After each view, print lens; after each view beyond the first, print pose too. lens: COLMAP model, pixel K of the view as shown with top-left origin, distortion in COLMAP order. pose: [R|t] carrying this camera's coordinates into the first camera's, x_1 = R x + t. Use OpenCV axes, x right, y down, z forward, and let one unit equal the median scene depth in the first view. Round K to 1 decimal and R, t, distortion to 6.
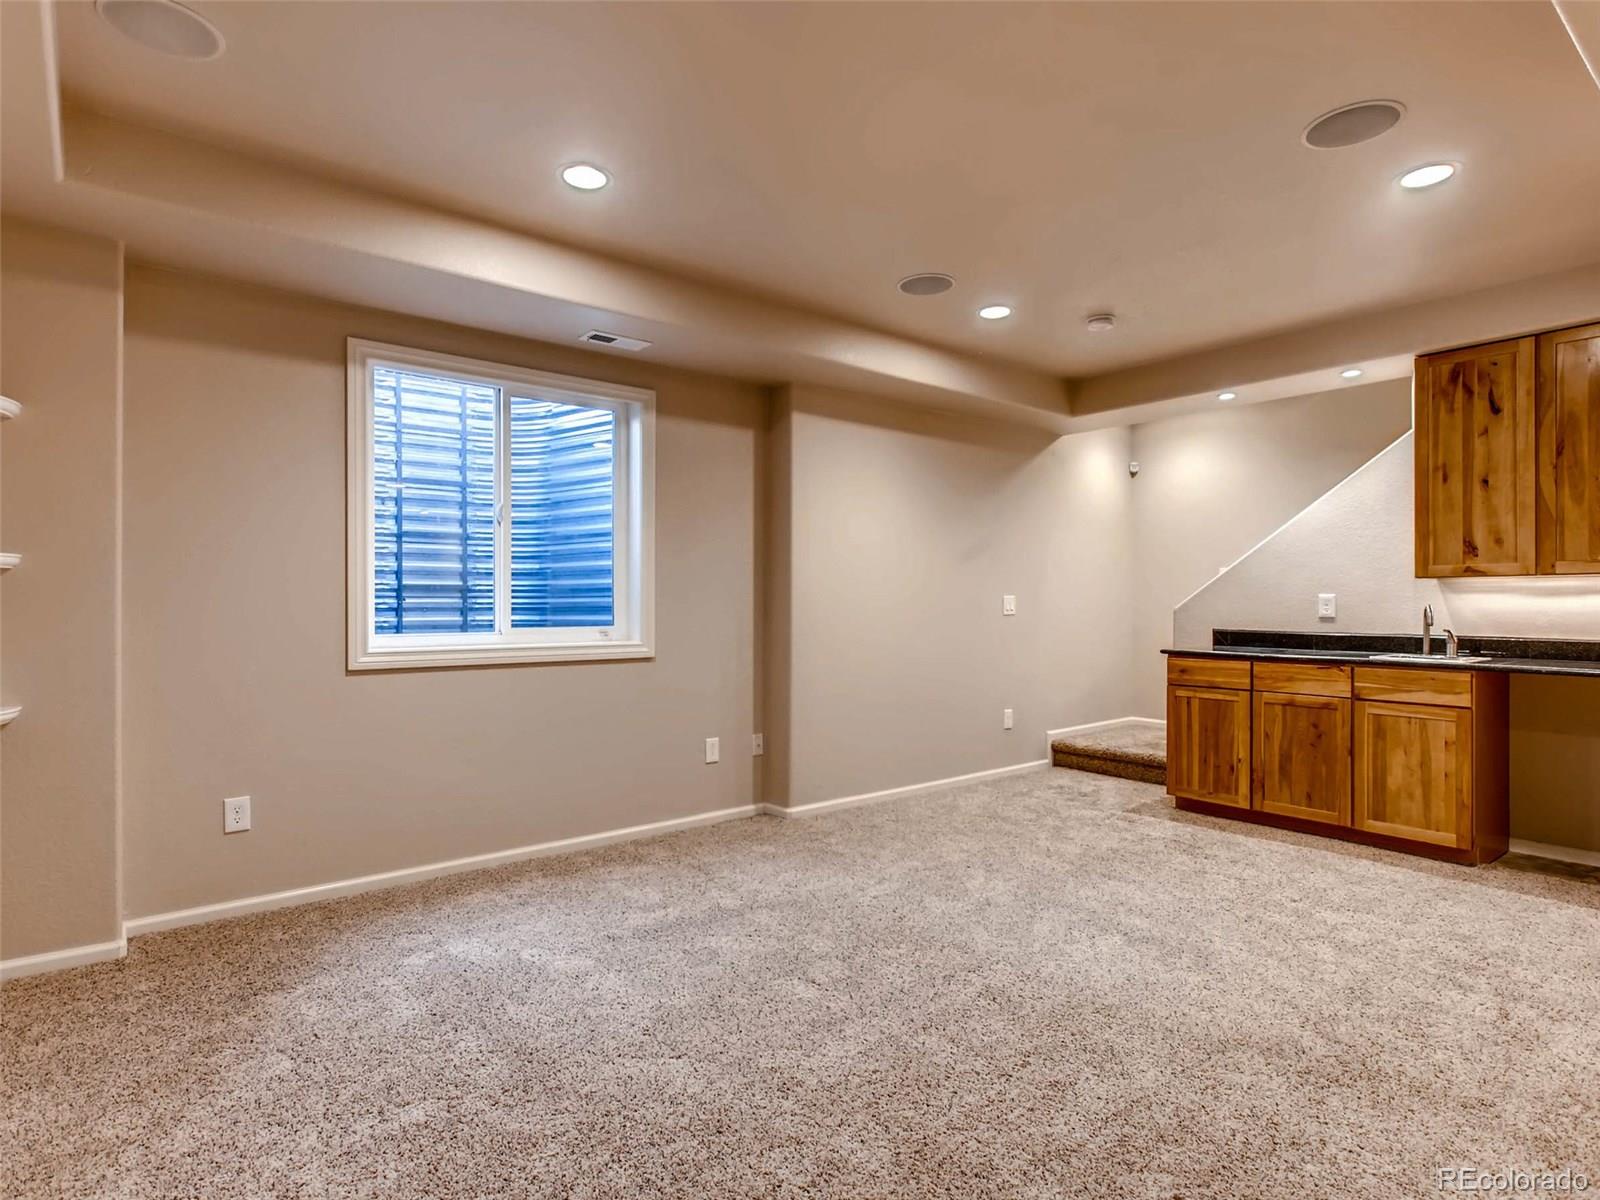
lens RADIAL K [[843.6, 0, 788.9], [0, 843.6, 599.5], [0, 0, 1]] dist [0.000424, -0.000694]
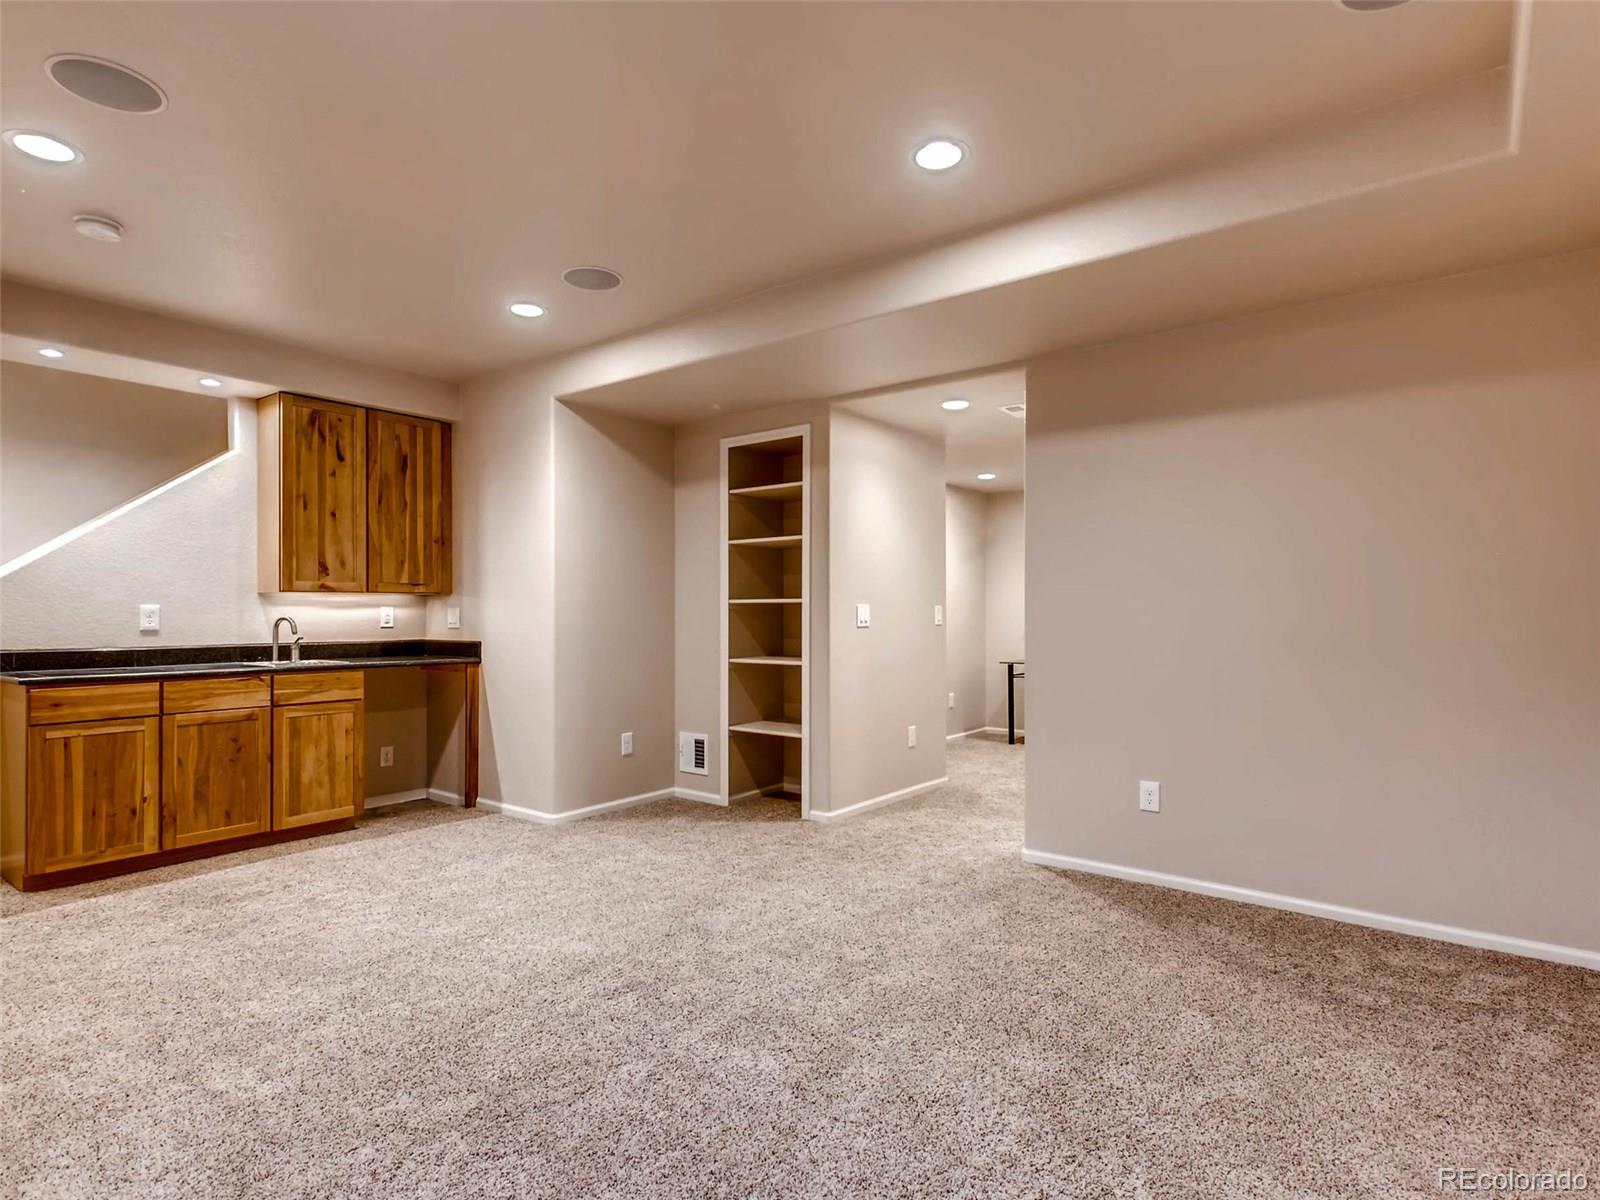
lens RADIAL K [[843.6, 0, 789.1], [0, 843.6, 606.0], [0, 0, 1]] dist [0.000424, -0.000694]
pose [[-0.230897, 0.007641, 0.972948, -0.488788], [-0.000546, 0.999968, -0.007983, 0.001716], [-0.972978, -0.002374, -0.230885, 0.614398]]
